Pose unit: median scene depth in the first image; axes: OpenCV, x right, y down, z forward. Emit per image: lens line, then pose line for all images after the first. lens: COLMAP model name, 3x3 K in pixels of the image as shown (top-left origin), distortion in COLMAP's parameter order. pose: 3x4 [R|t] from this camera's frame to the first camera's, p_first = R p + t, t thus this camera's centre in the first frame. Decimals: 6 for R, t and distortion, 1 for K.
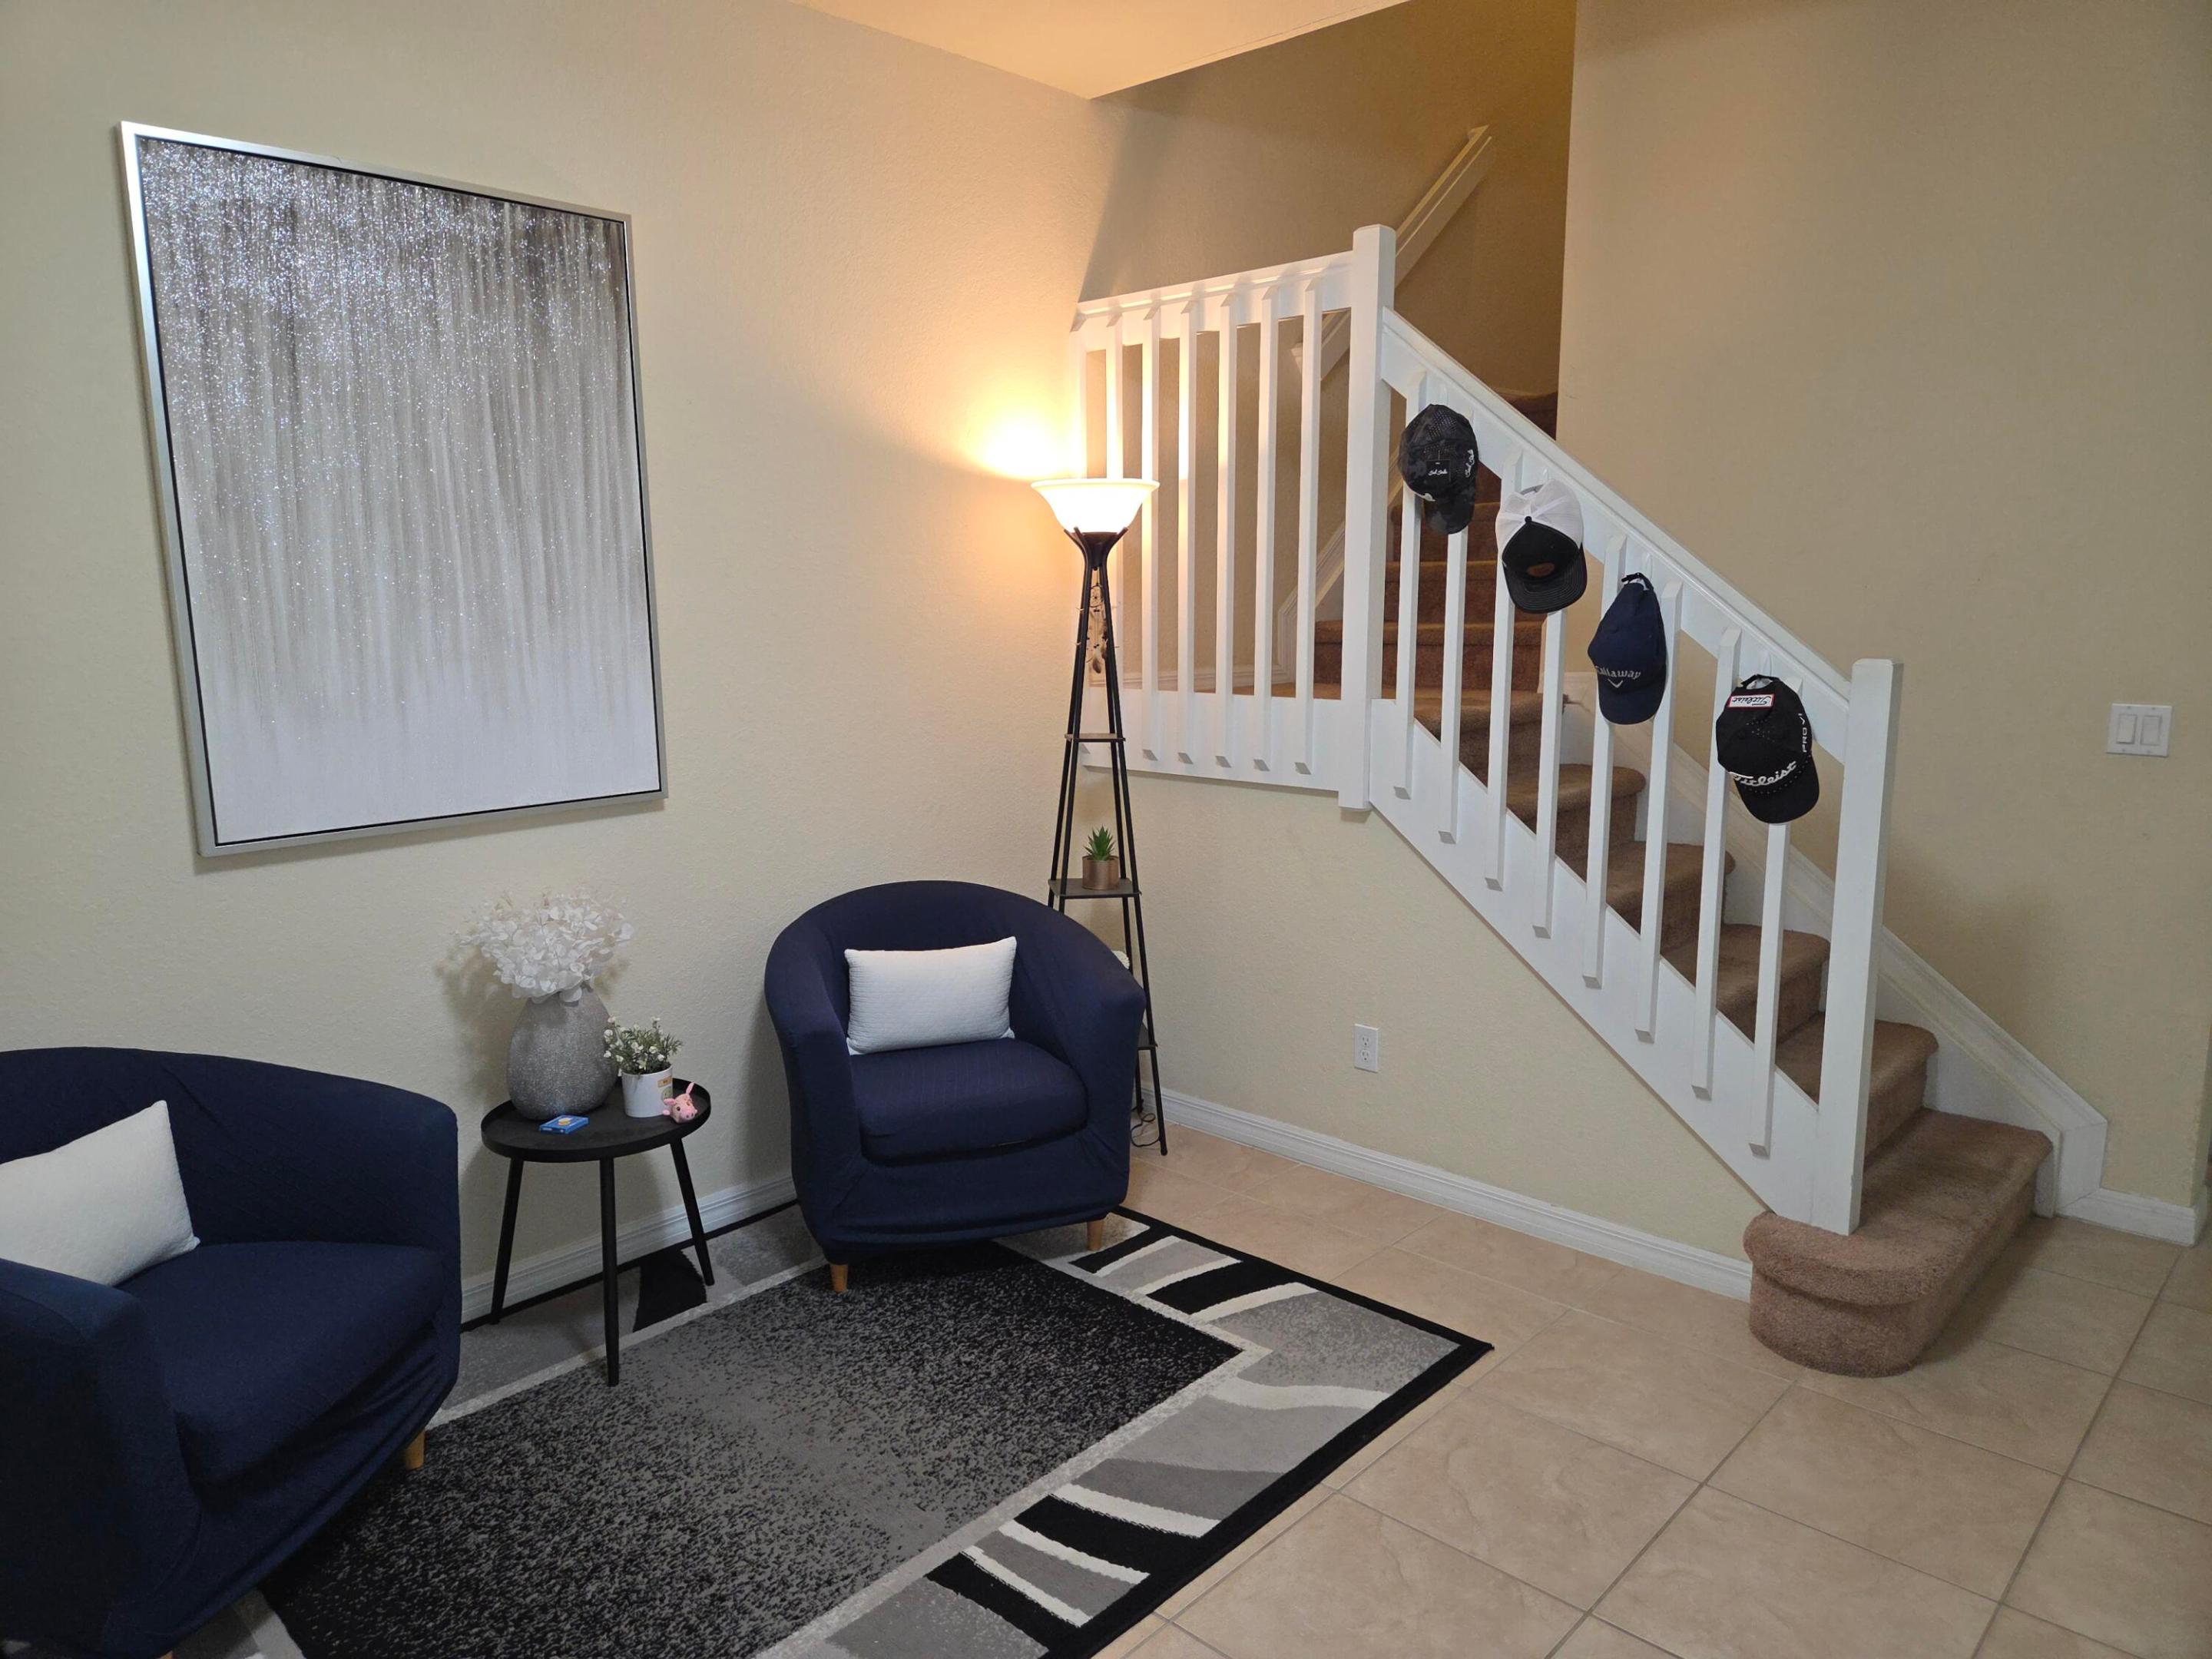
lens RADIAL K [[1491.5, 0, 1096.6], [0, 1491.5, 833.2], [0, 0, 1]] dist [0.069609, -0.056965]
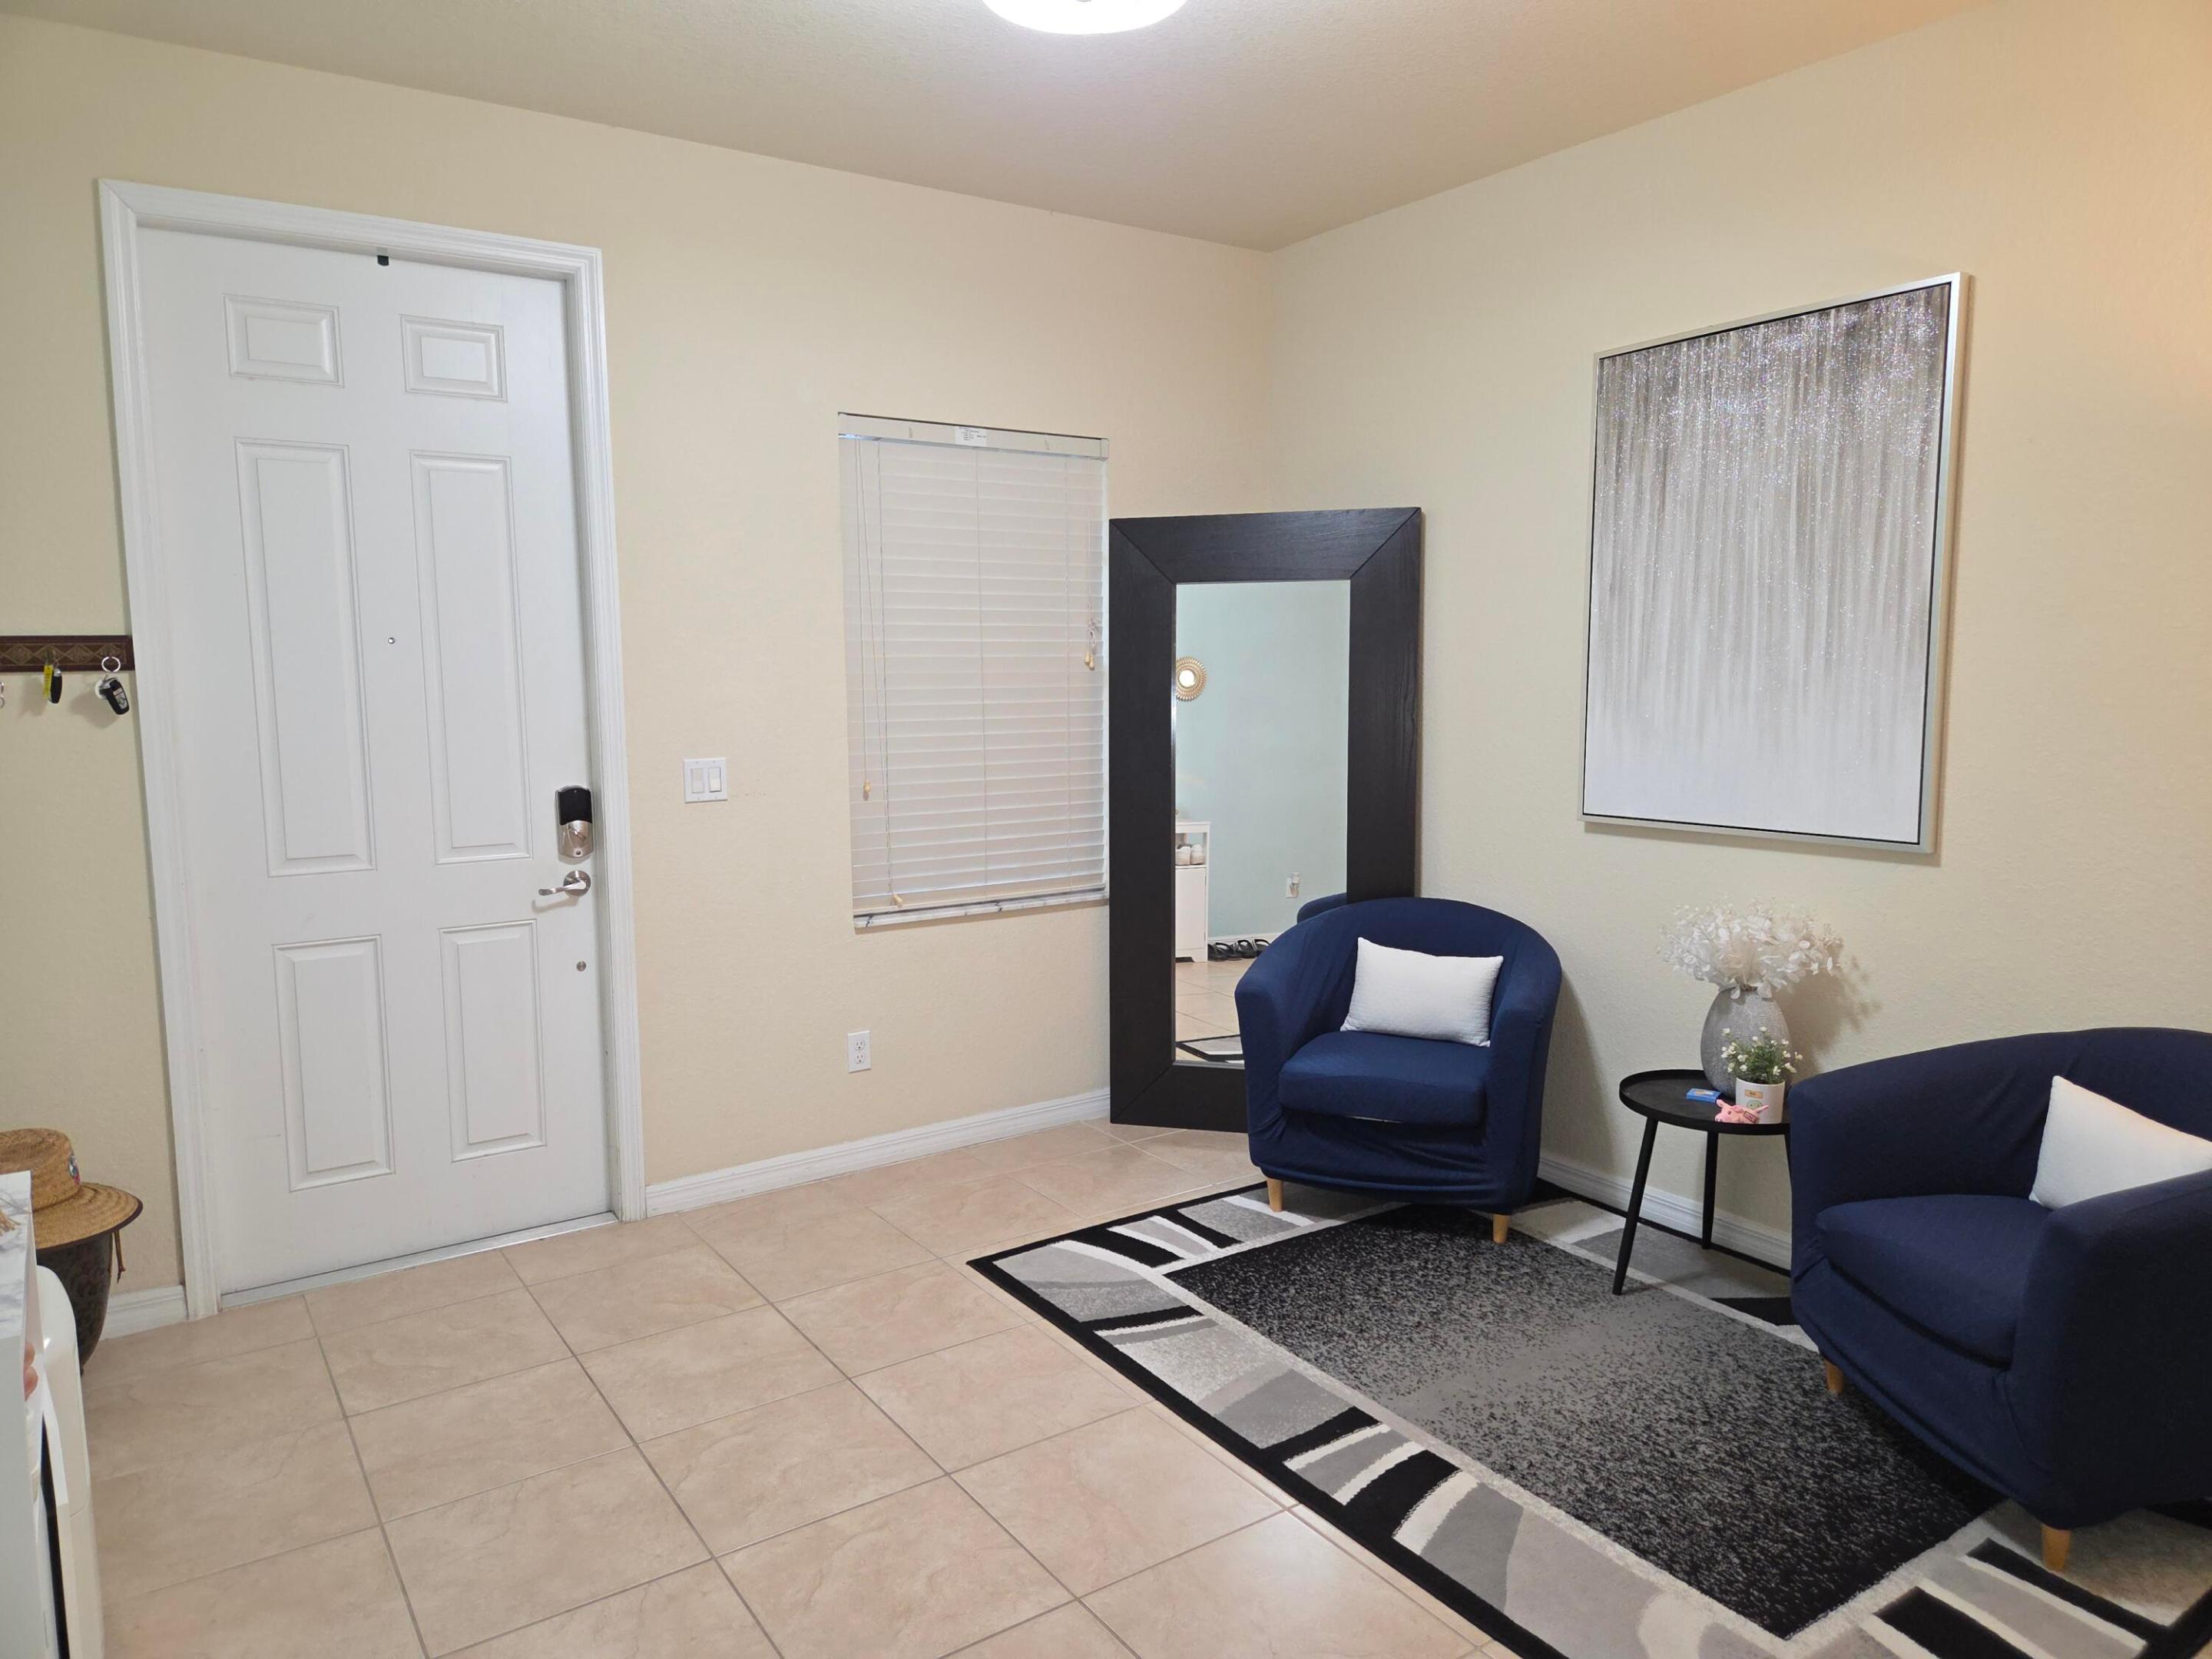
lens RADIAL K [[1491.5, 0, 1099.8], [0, 1491.5, 831.5], [0, 0, 1]] dist [0.069609, -0.056965]
pose [[-0.235041, 0.121685, -0.964338, 0.885133], [-0.147237, 0.976226, 0.159071, -0.128792], [0.960769, 0.179375, -0.211536, 0.768567]]
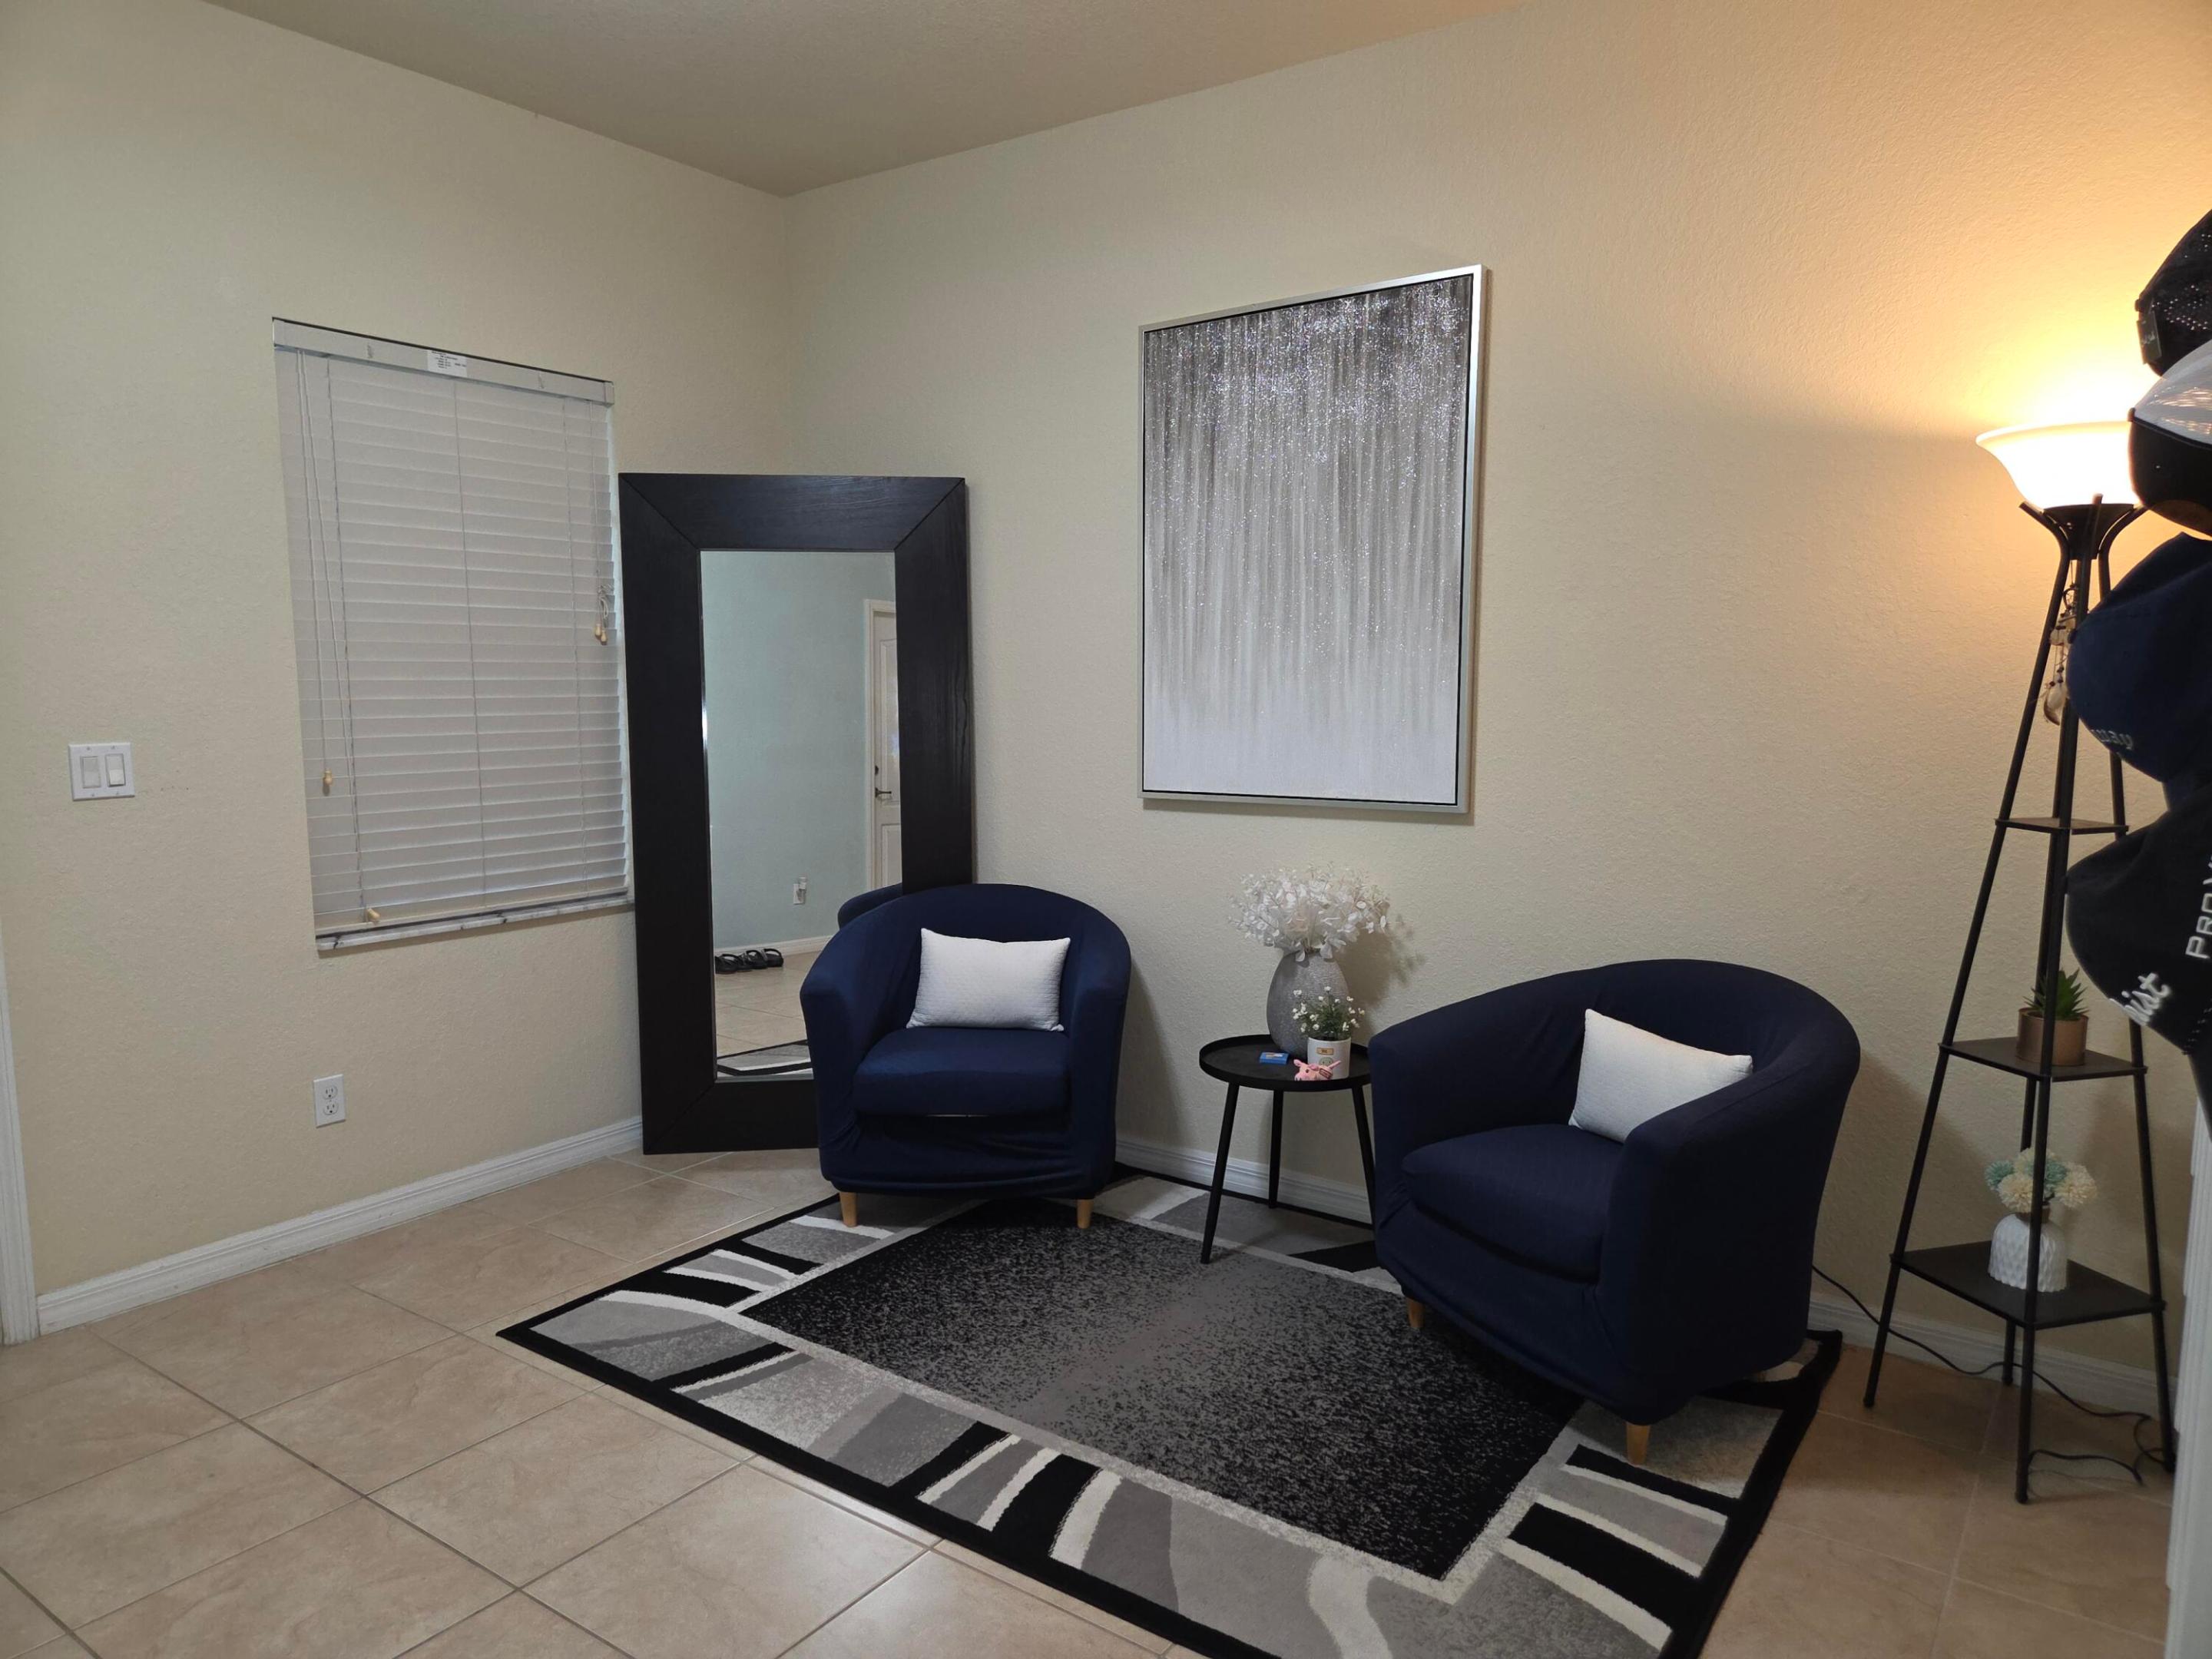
lens RADIAL K [[1491.5, 0, 1085.9], [0, 1491.5, 853.5], [0, 0, 1]] dist [0.069609, -0.056965]
pose [[0.114912, 0.128011, -0.985093, 0.801925], [-0.159195, 0.981218, 0.108937, -0.075996], [0.980537, 0.144304, 0.133132, 0.677026]]
